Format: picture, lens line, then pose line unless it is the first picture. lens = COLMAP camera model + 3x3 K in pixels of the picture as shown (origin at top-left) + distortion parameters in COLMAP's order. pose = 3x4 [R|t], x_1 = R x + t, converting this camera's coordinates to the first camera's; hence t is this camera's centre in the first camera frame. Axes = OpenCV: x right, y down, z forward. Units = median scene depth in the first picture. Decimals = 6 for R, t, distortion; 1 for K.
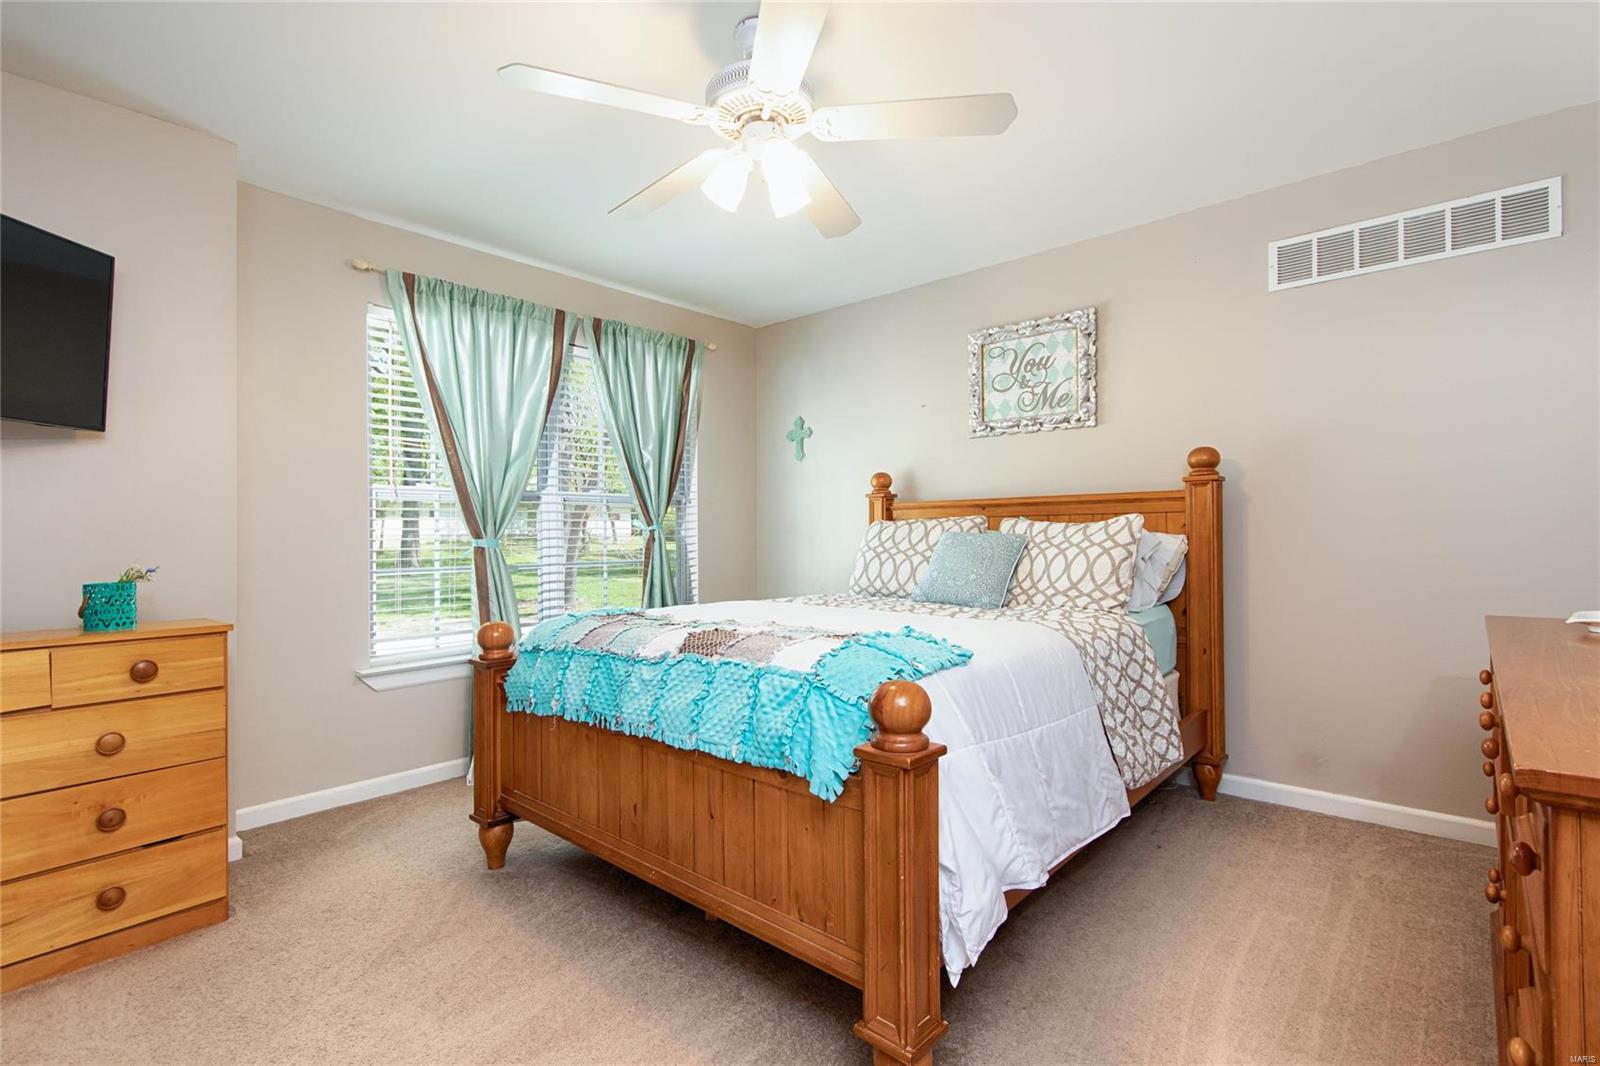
lens RADIAL K [[738.0, 0, 797.3], [0, 738.0, 549.4], [0, 0, 1]] dist [0.004434, -0.003489]
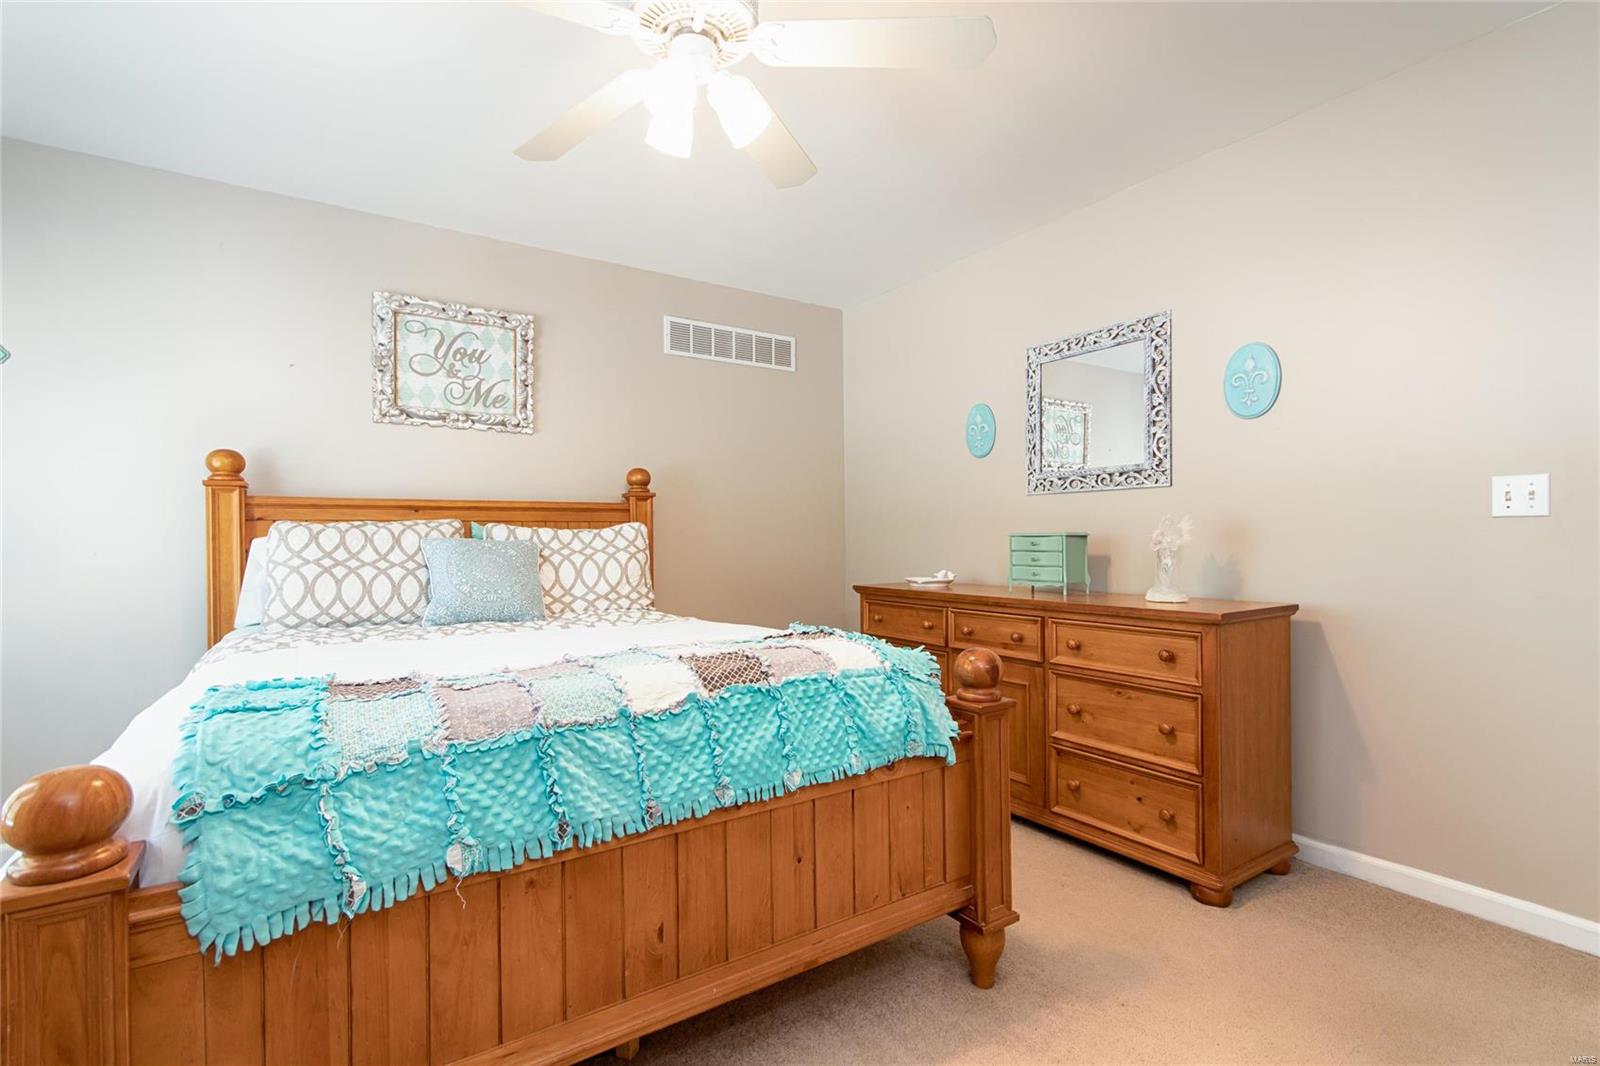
lens RADIAL K [[738.0, 0, 797.3], [0, 738.0, 549.4], [0, 0, 1]] dist [0.004434, -0.003489]
pose [[0.252528, -0.005500, 0.967574, -0.477362], [0.025892, 0.999664, -0.001076, 0.000627], [-0.967243, 0.025325, 0.252586, 0.397902]]
